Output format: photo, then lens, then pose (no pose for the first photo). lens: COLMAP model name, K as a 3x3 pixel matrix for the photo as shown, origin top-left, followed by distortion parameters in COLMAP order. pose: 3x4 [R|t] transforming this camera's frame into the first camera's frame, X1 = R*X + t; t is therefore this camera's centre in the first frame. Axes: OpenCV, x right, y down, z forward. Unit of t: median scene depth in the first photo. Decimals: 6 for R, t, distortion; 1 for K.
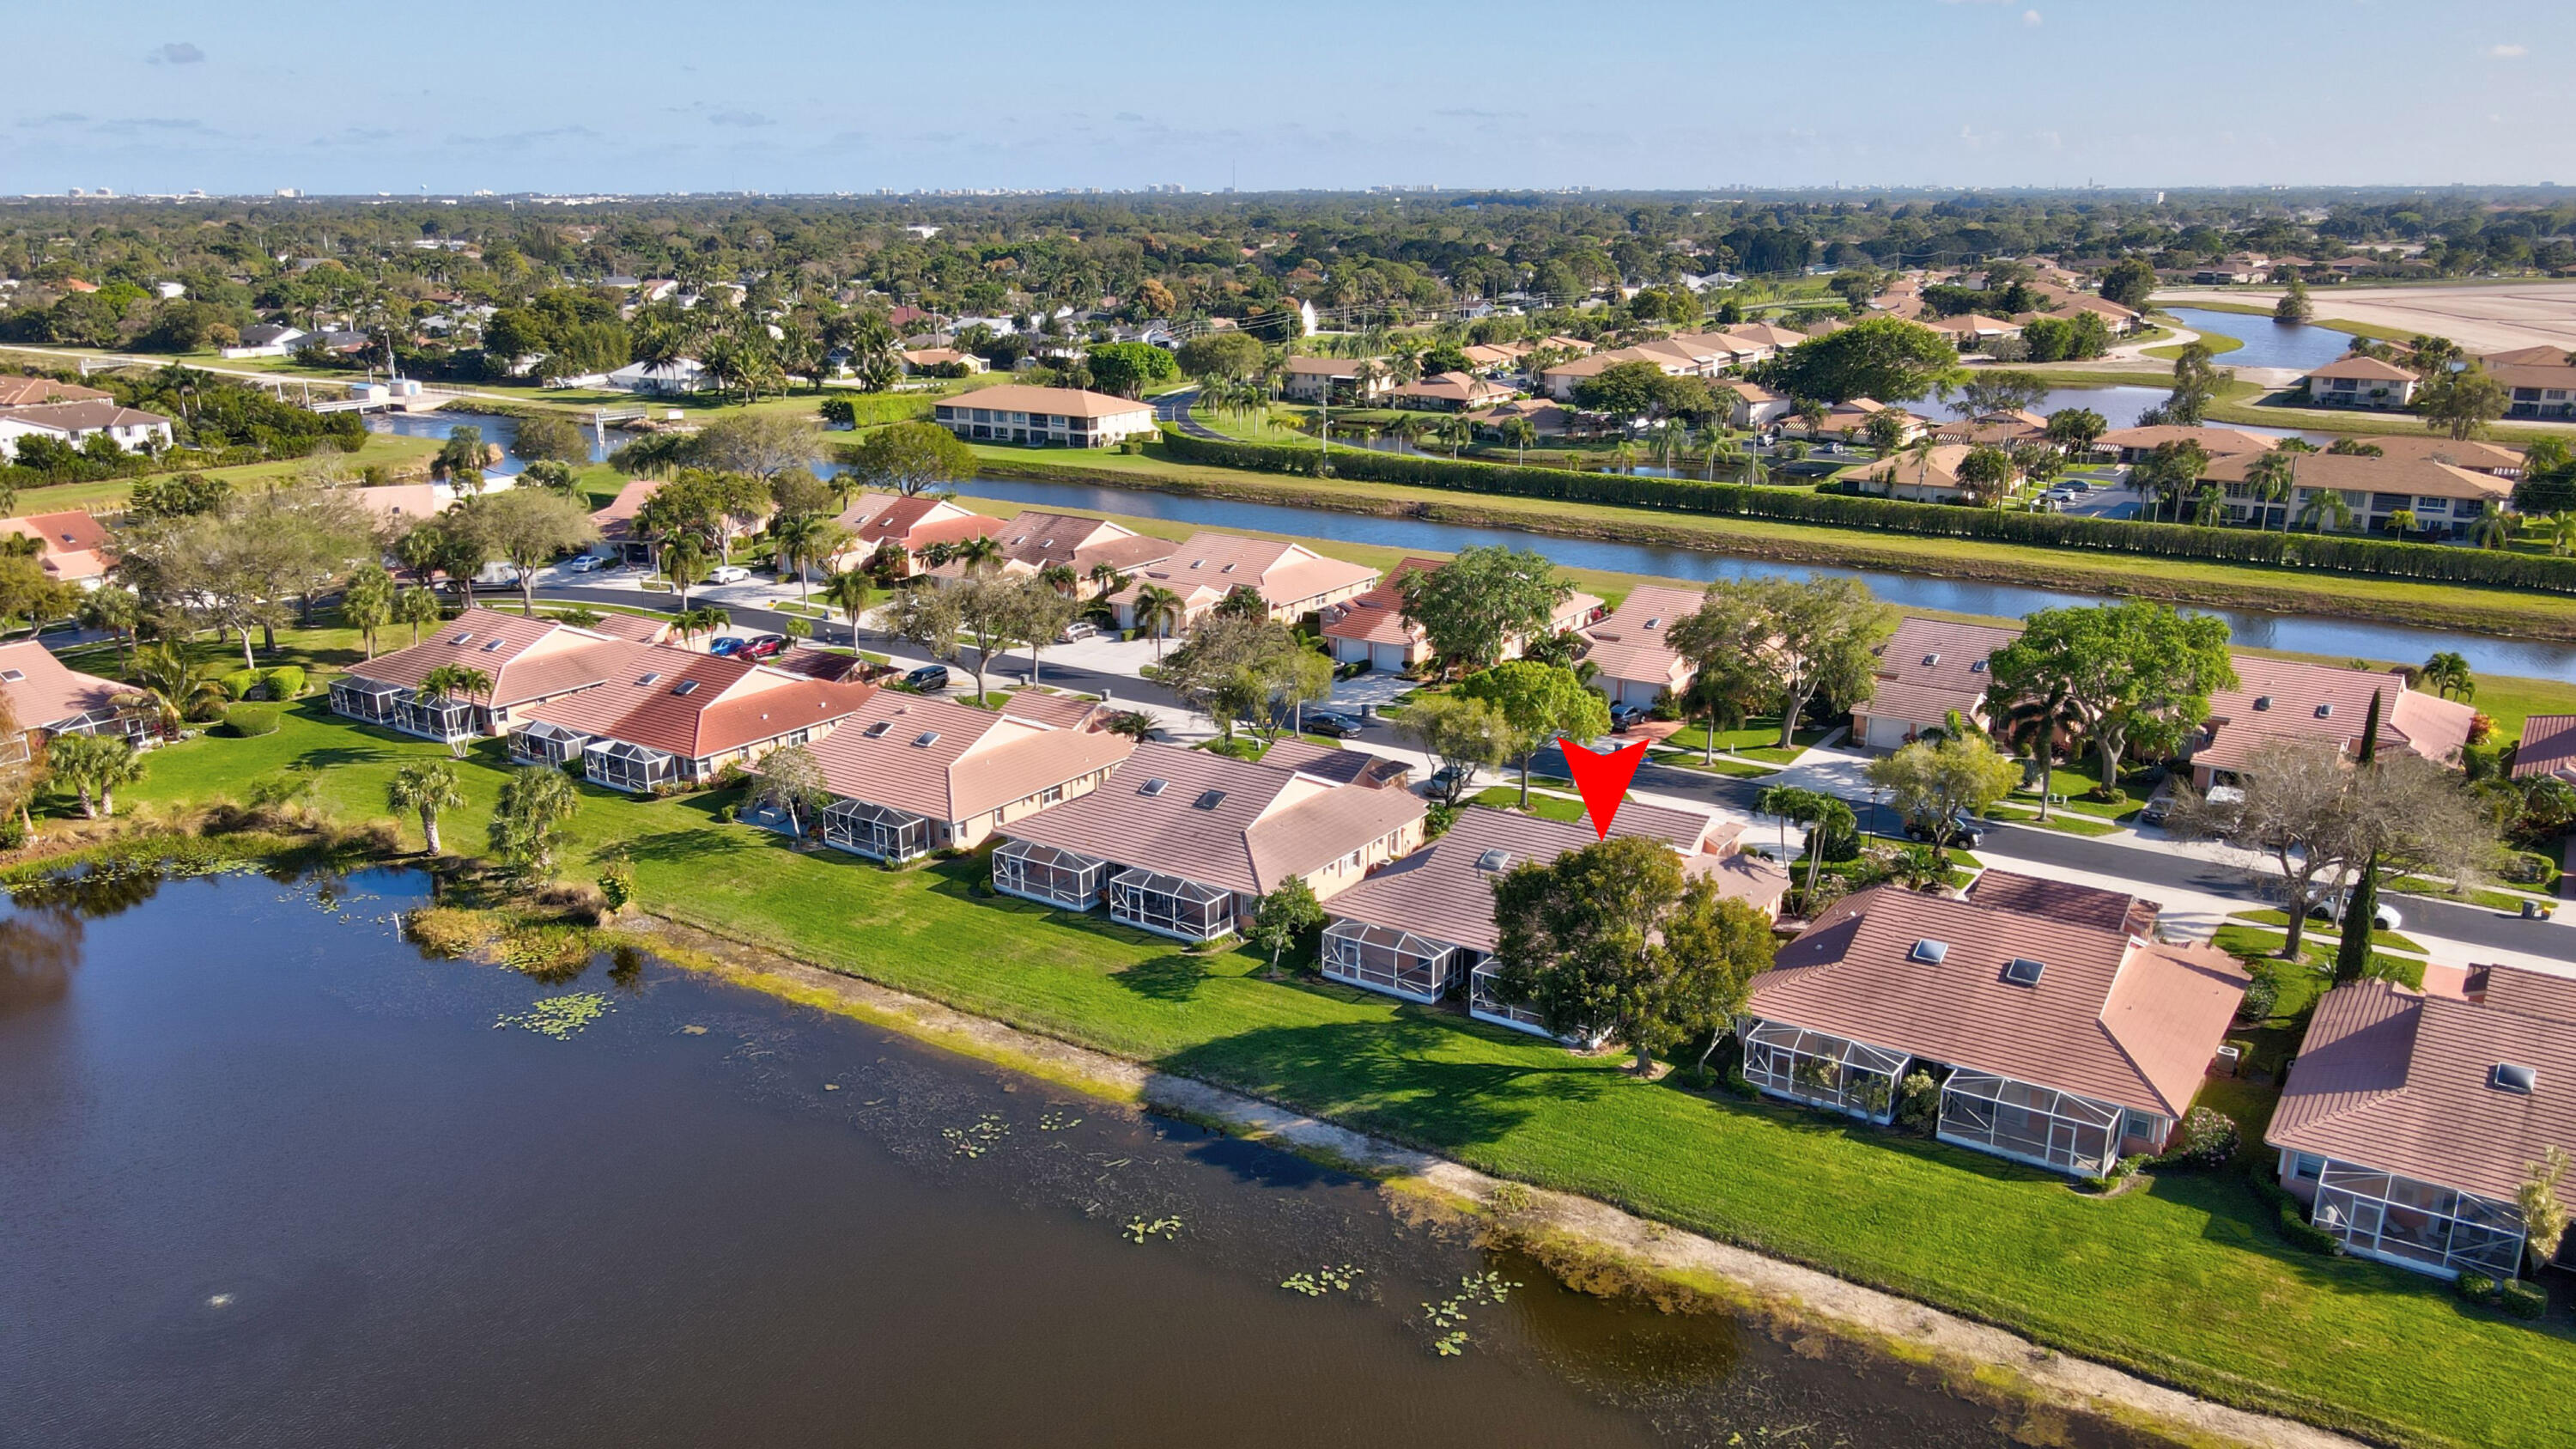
lens RADIAL K [[1924.9, 0, 1282.7], [0, 1924.9, 744.2], [0, 0, 1]] dist [-0.001488, 0.026976]
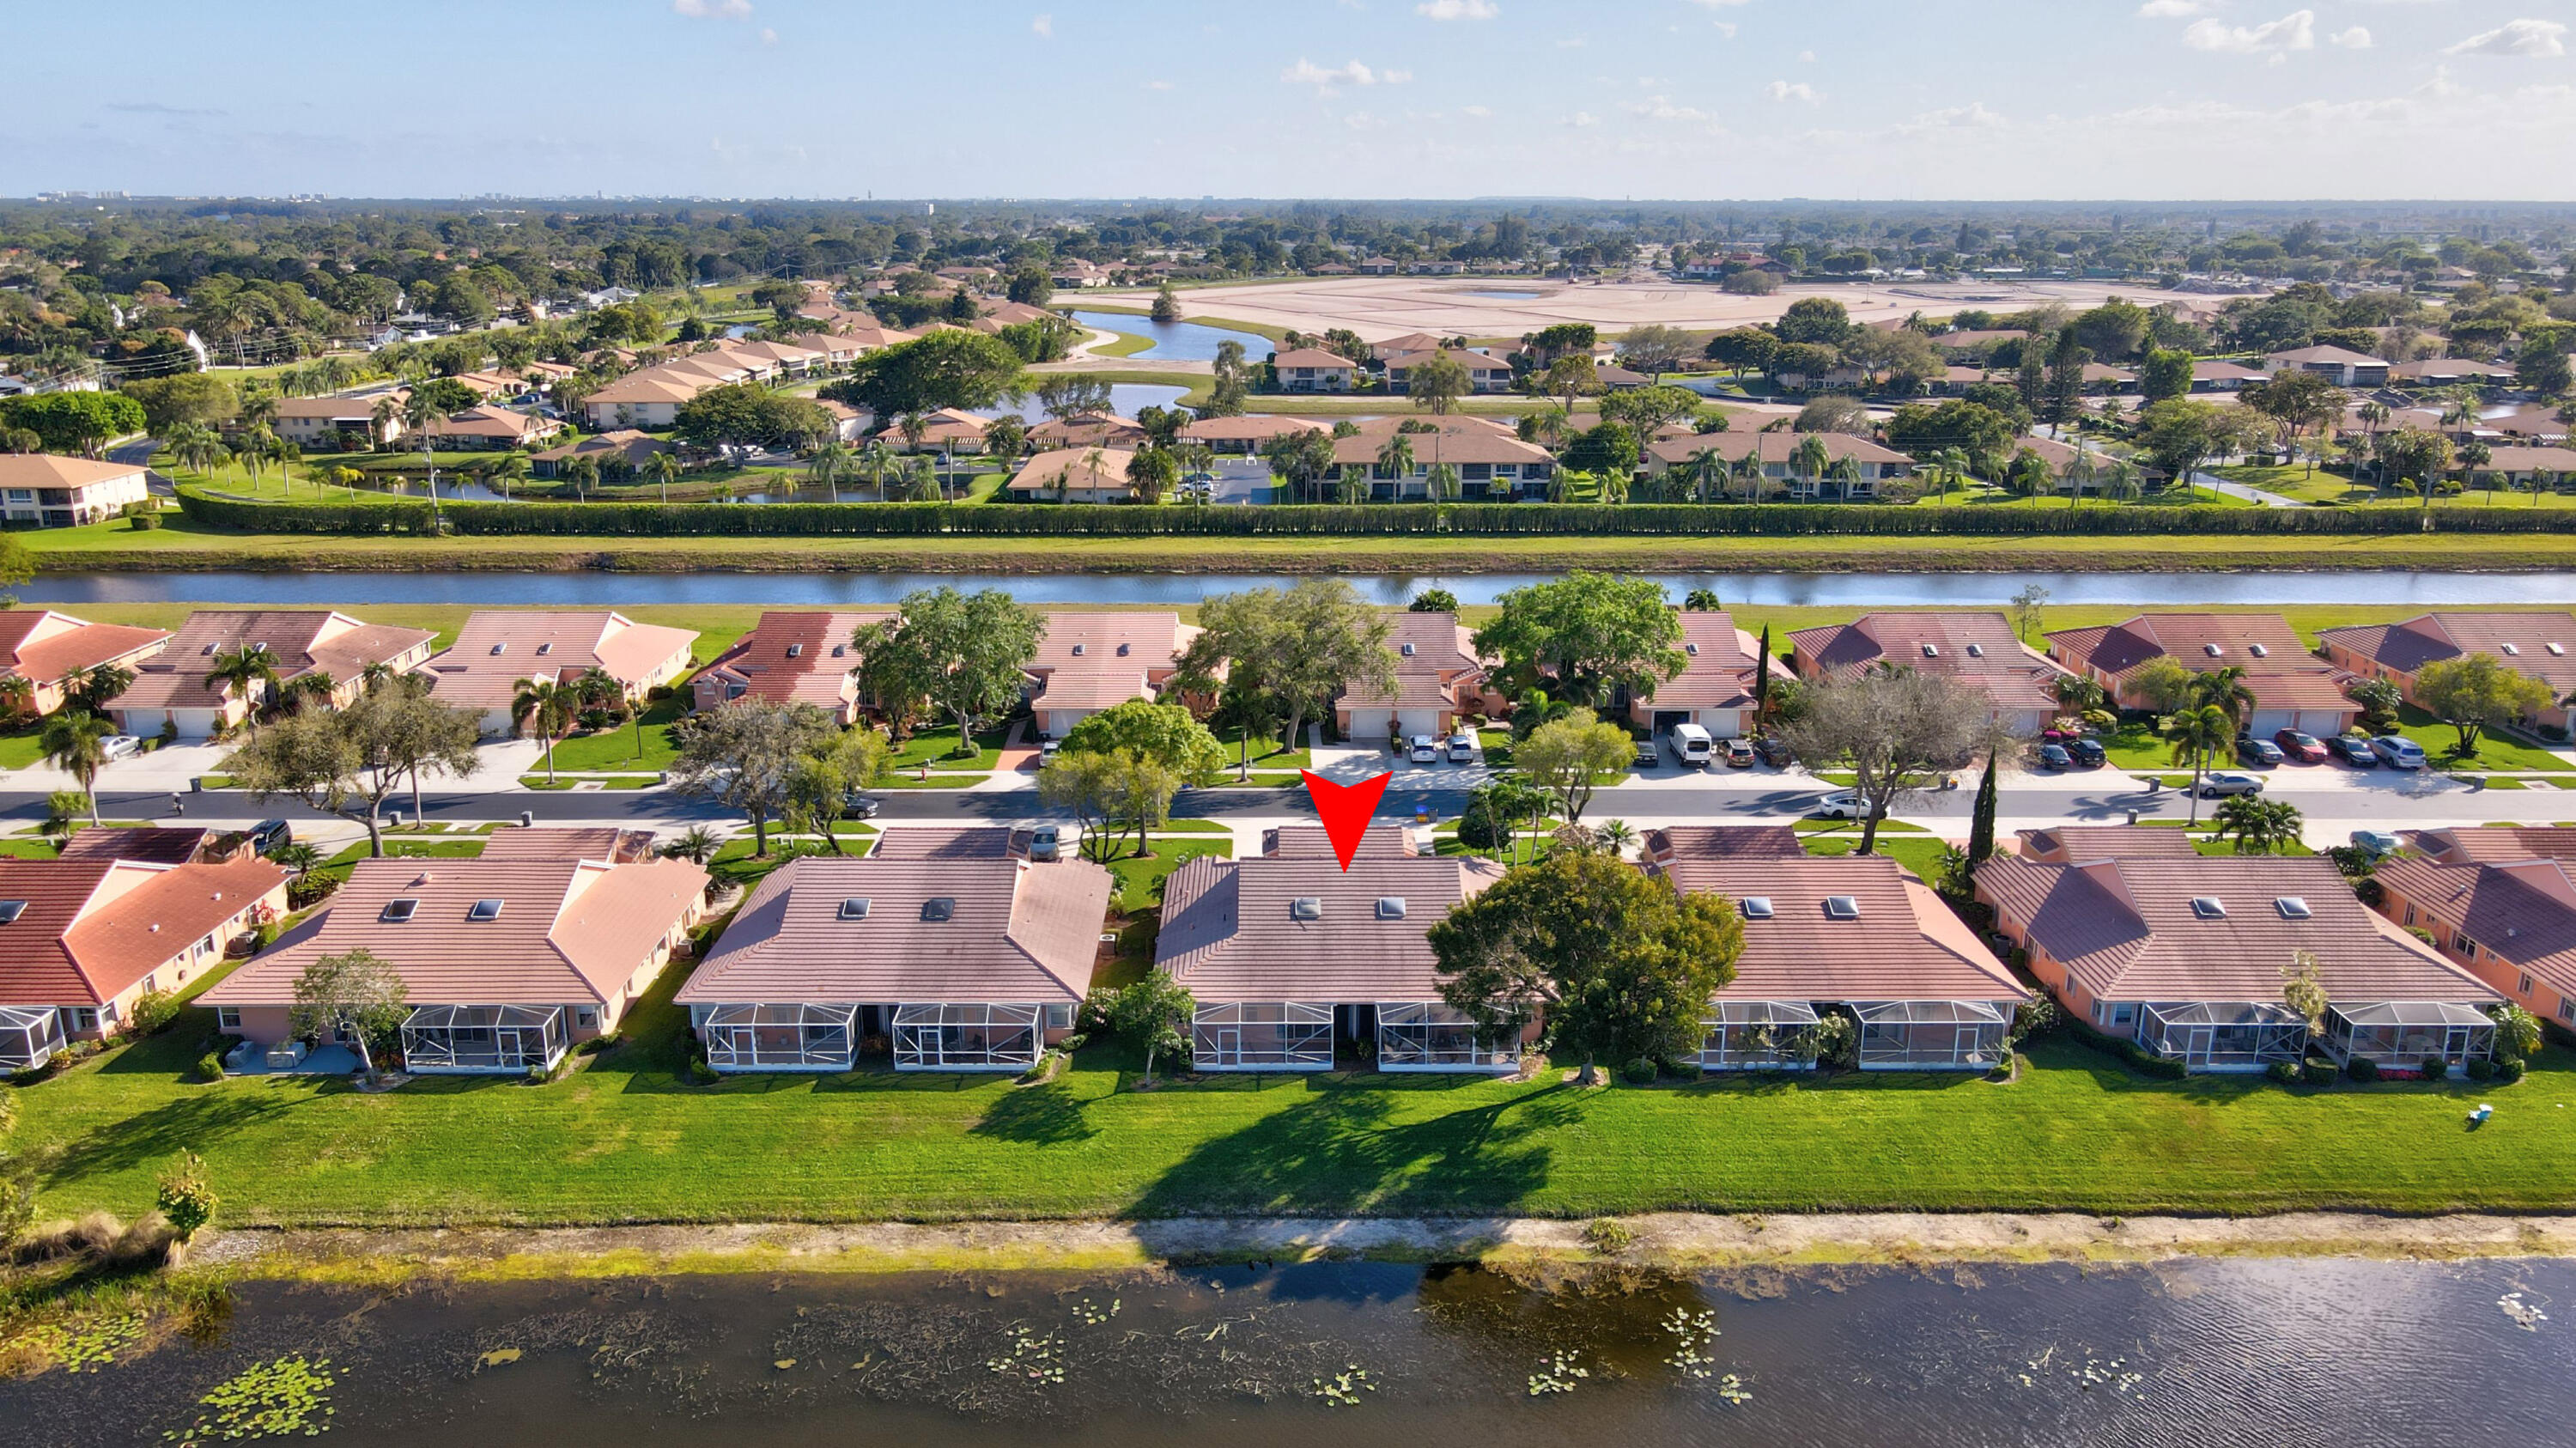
lens RADIAL K [[1924.8, 0, 1291.4], [0, 1924.8, 717.8], [0, 0, 1]] dist [-0.001488, 0.026976]
pose [[0.820374, -0.146767, 0.552672, -0.301108], [0.156353, 0.987243, 0.030085, -0.046478], [-0.550037, 0.061731, 0.832856, 0.146147]]
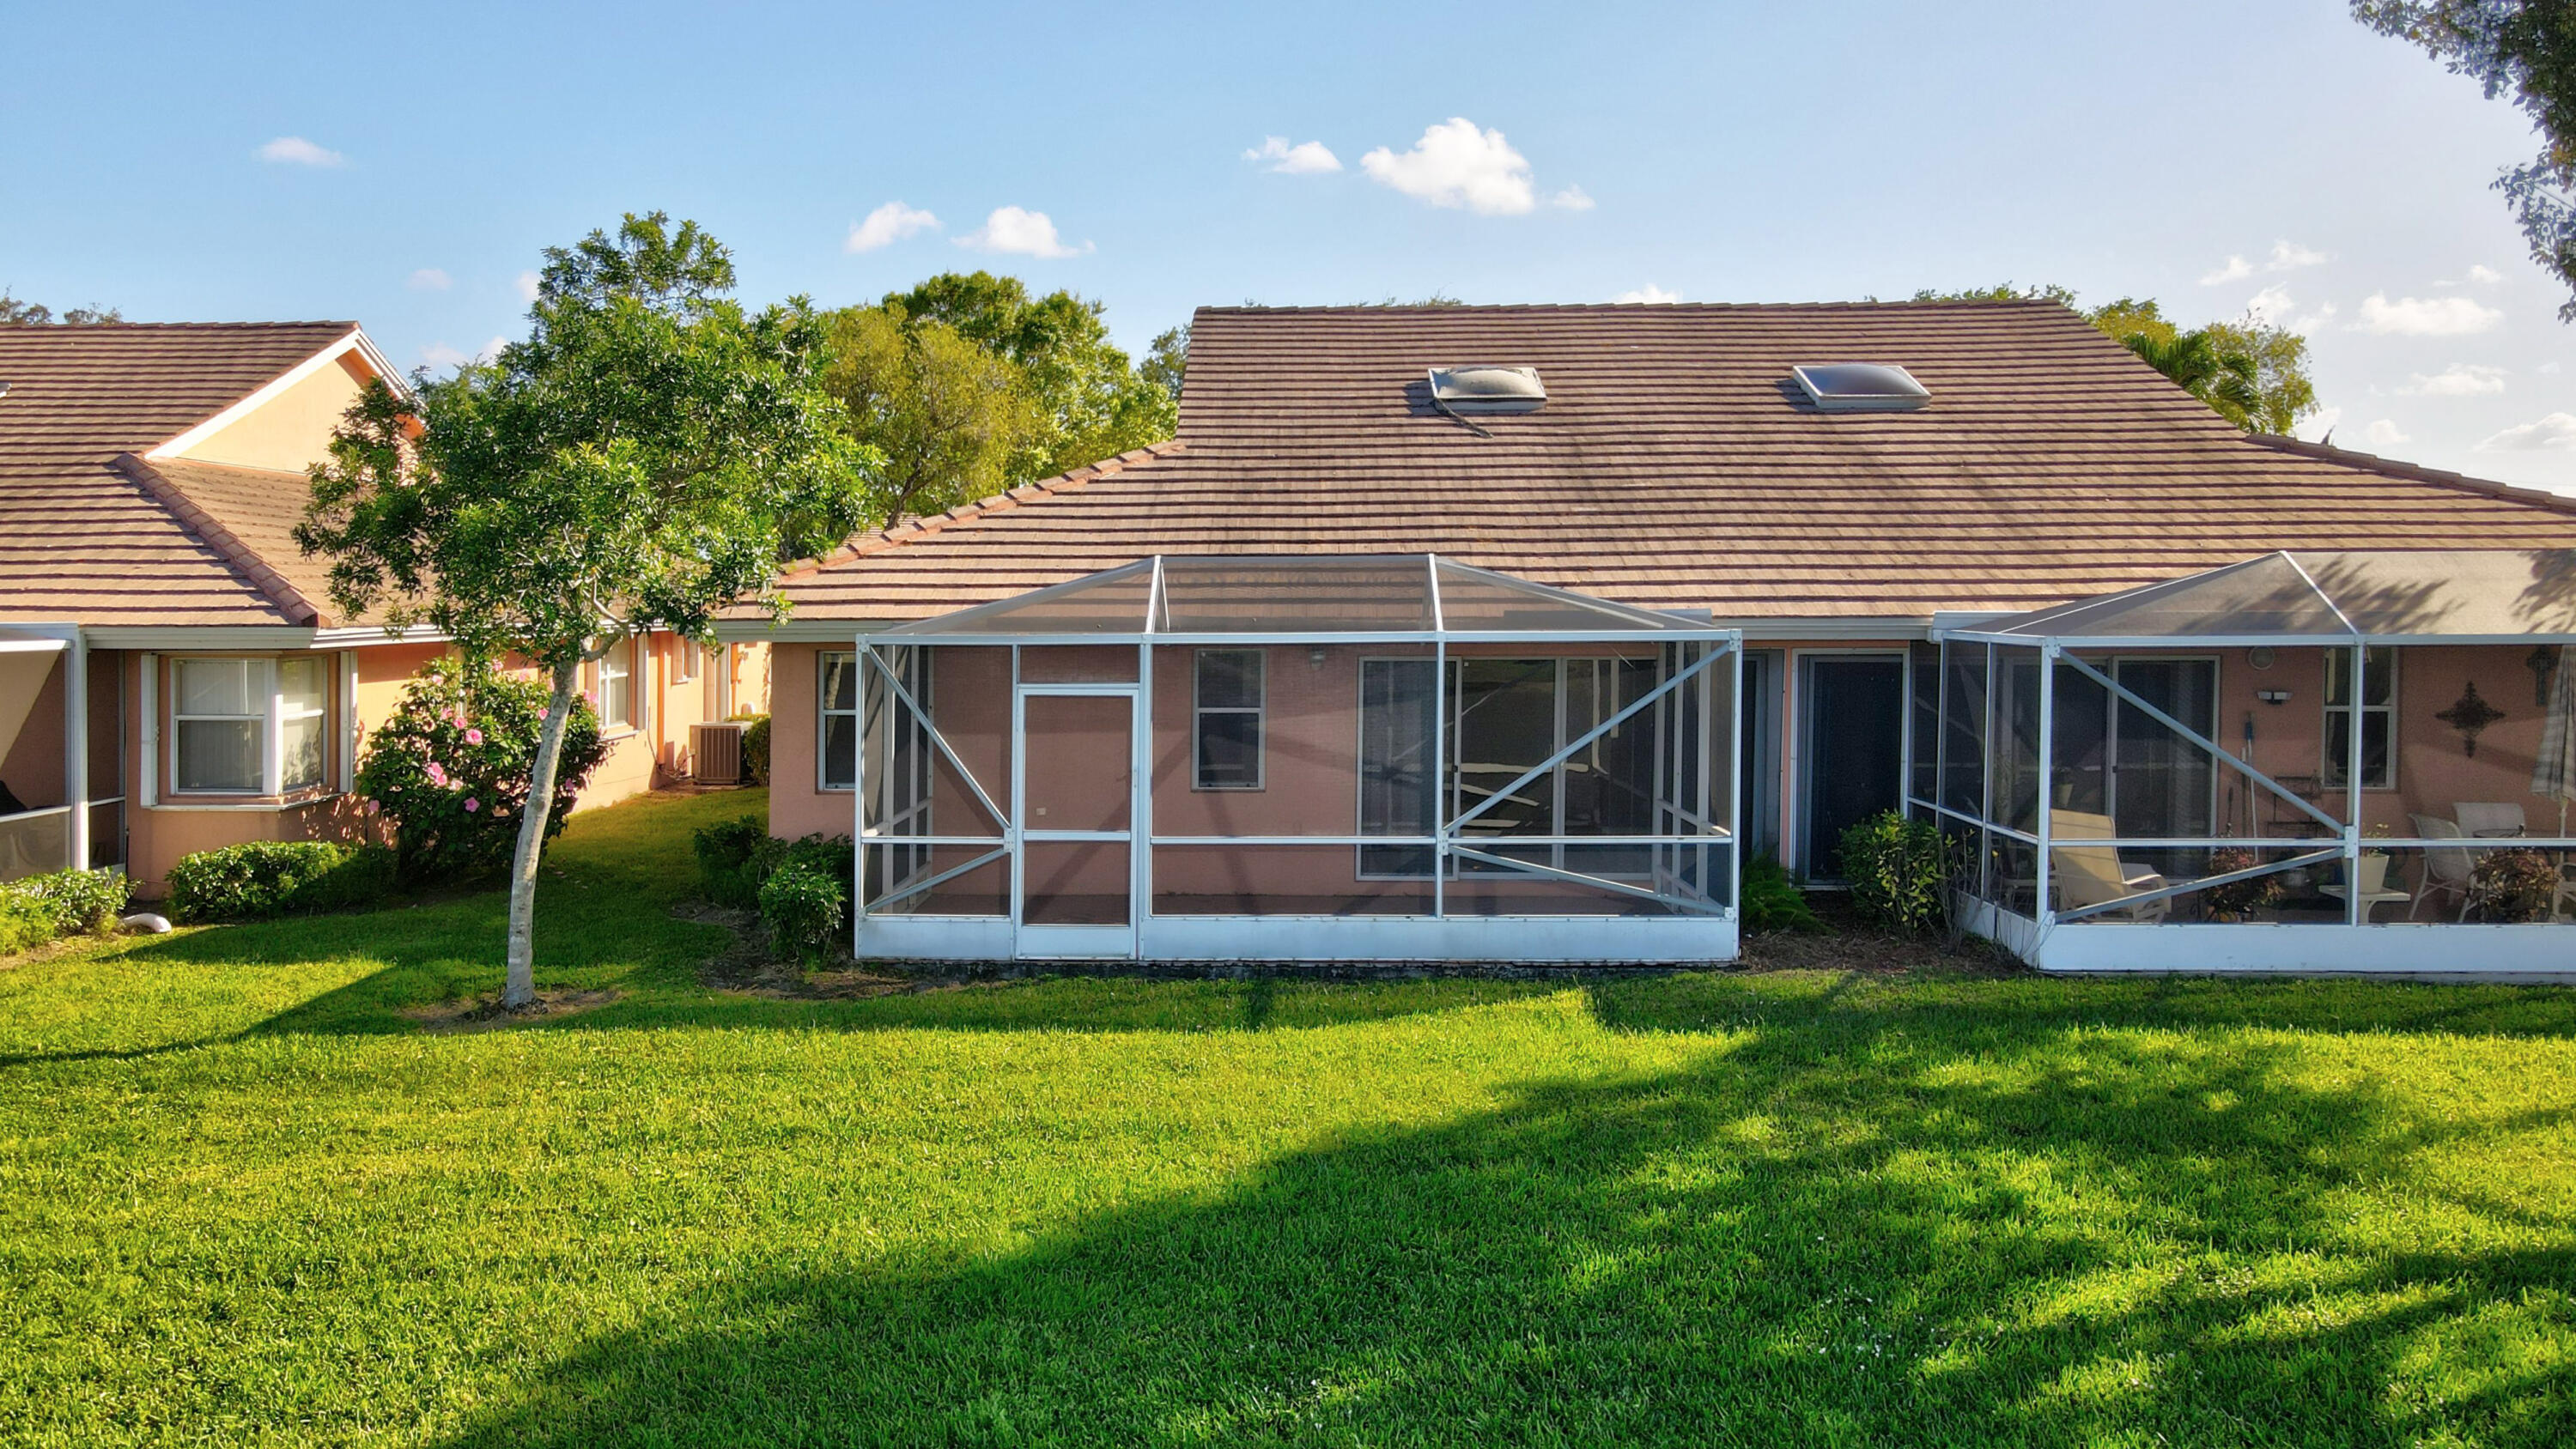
lens RADIAL K [[1924.3, 0, 1201.7], [0, 1924.3, 613.6], [0, 0, 1]] dist [-0.001488, 0.026976]
pose [[0.846717, 0.000485, 0.532044, -0.024699], [0.146115, 0.961338, -0.233409, 0.095062], [-0.511587, 0.275371, 0.813910, 0.615716]]
